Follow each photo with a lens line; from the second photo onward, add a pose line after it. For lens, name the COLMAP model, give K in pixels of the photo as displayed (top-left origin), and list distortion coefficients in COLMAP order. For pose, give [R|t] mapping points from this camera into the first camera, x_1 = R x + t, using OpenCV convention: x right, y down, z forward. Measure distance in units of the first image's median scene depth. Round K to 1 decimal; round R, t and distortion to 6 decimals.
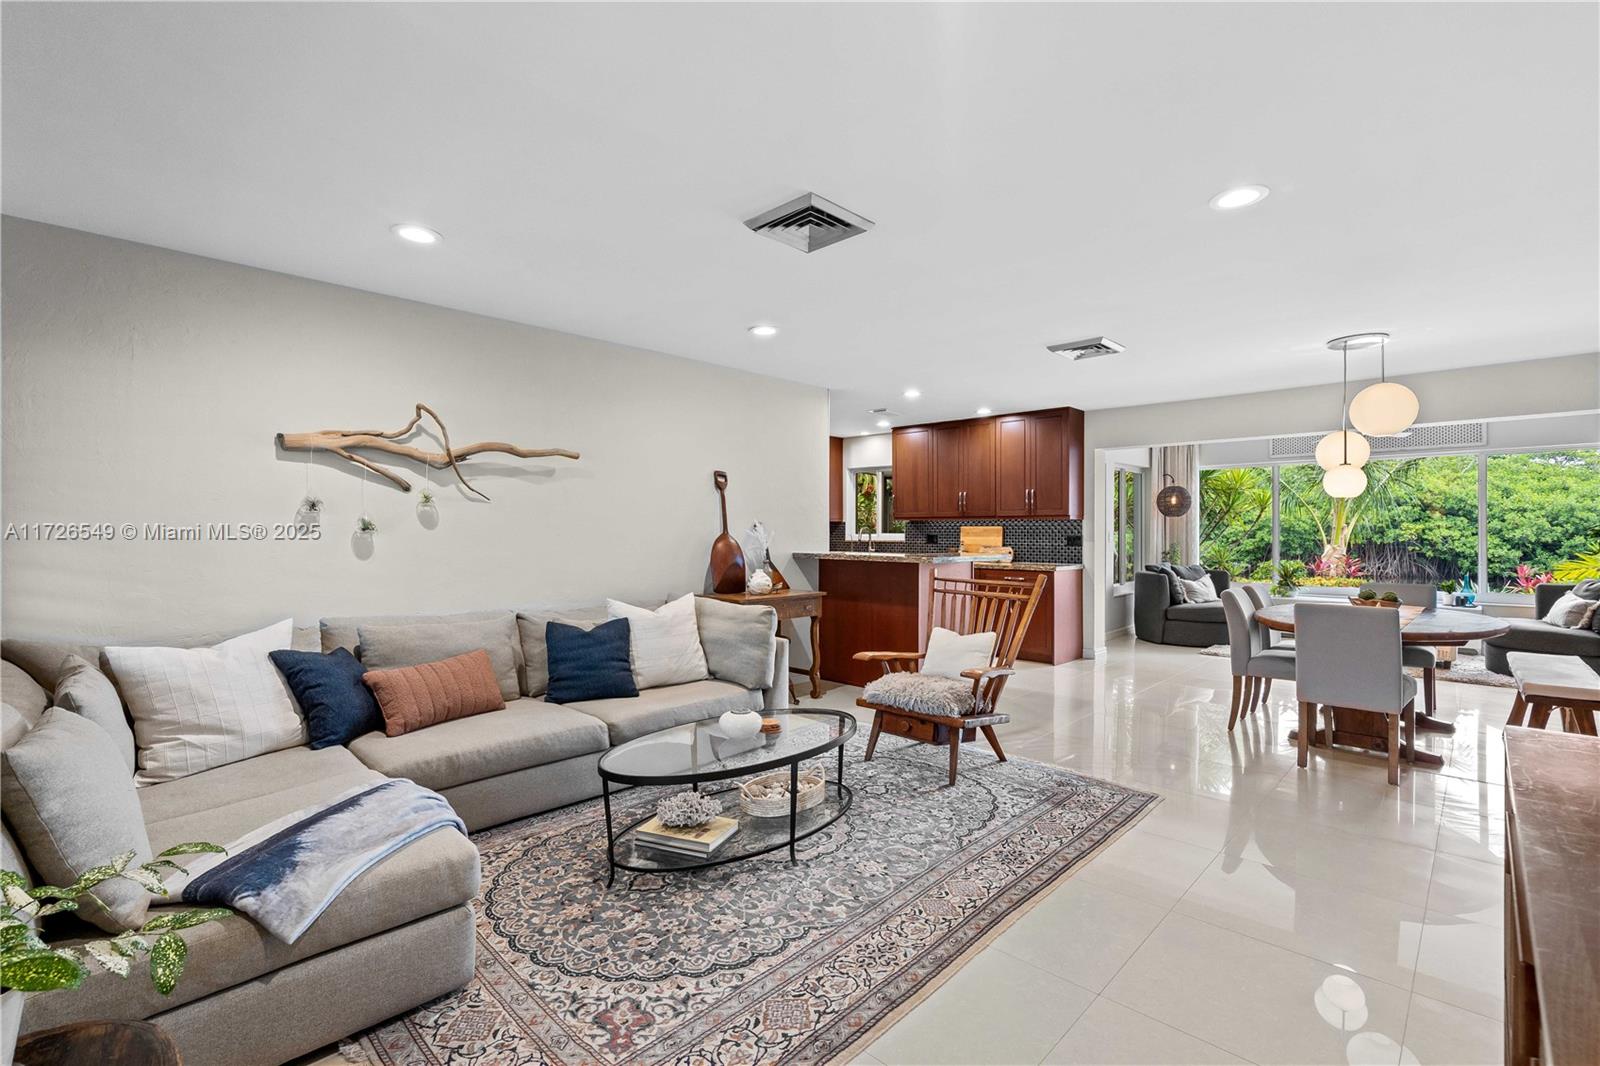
lens RADIAL K [[706.9, 0, 800.0], [0, 706.9, 533.0], [0, 0, 1]] dist [0.003207, 0.000795]
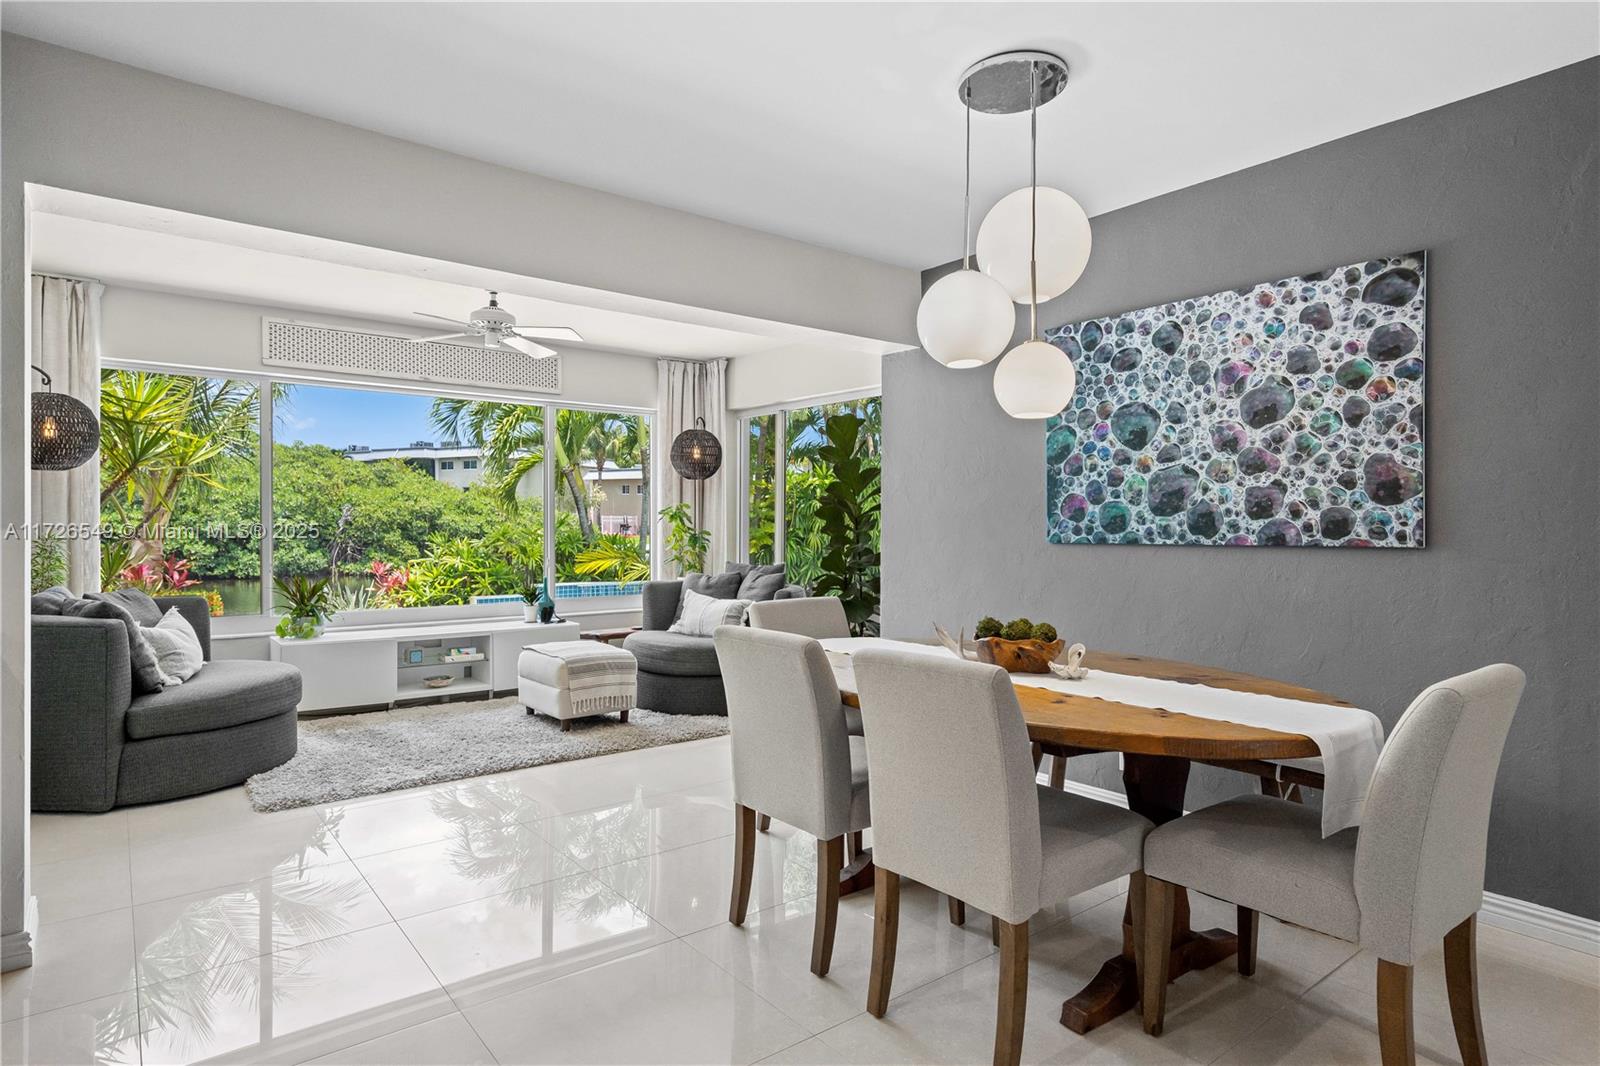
lens RADIAL K [[849.0, 0, 800.0], [0, 849.0, 533.0], [0, 0, 1]] dist [0.002058, 0.001071]
pose [[0.127906, -0.006396, 0.991766, 0.117814], [0.001639, 0.999979, 0.006238, 0.010641], [-0.991785, 0.000827, 0.127914, 0.572884]]
